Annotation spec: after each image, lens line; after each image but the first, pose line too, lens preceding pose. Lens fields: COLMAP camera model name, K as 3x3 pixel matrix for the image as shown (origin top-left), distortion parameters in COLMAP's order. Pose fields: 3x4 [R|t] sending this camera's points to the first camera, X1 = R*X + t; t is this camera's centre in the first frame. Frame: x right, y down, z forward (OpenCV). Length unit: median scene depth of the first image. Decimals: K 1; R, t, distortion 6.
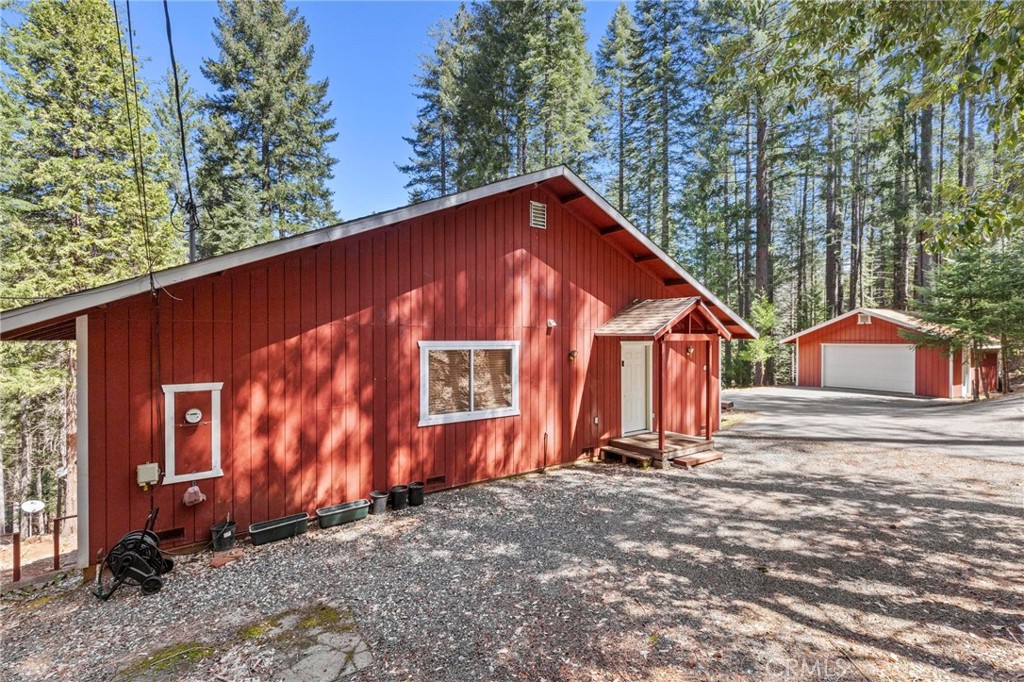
lens RADIAL K [[465.3, 0, 510.8], [0, 465.3, 344.0], [0, 0, 1]] dist [0.002747, 0.001154]
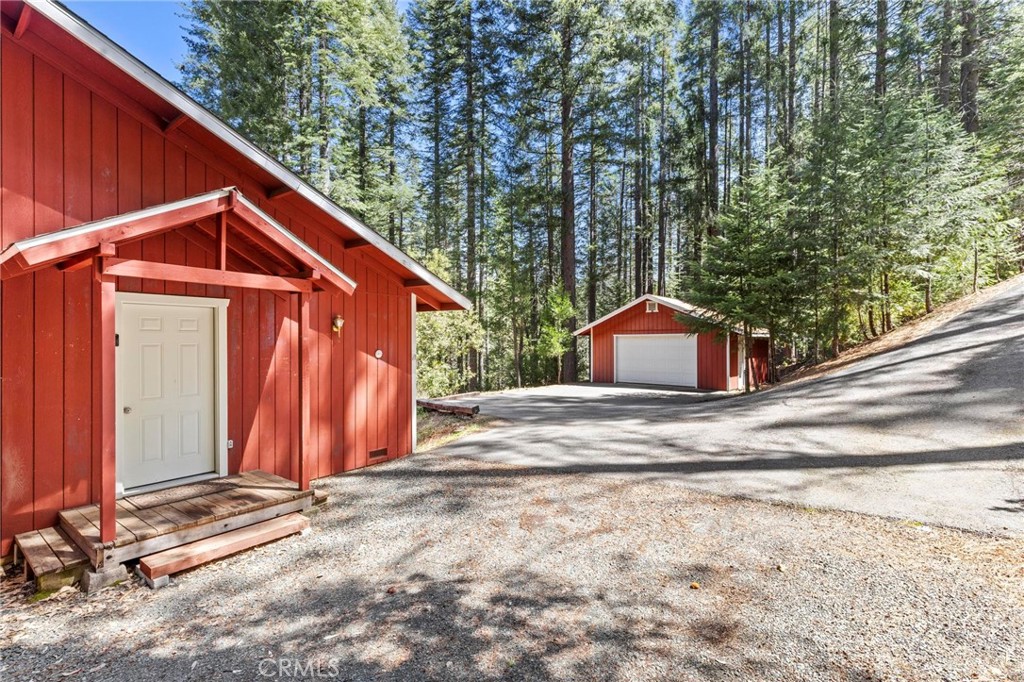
lens RADIAL K [[465.3, 0, 513.1], [0, 465.3, 339.8], [0, 0, 1]] dist [0.002747, 0.001154]
pose [[0.956916, -0.000407, 0.290366, 0.234418], [0.005358, 0.999854, -0.016255, 0.024110], [-0.290317, 0.017111, 0.956778, 0.211478]]
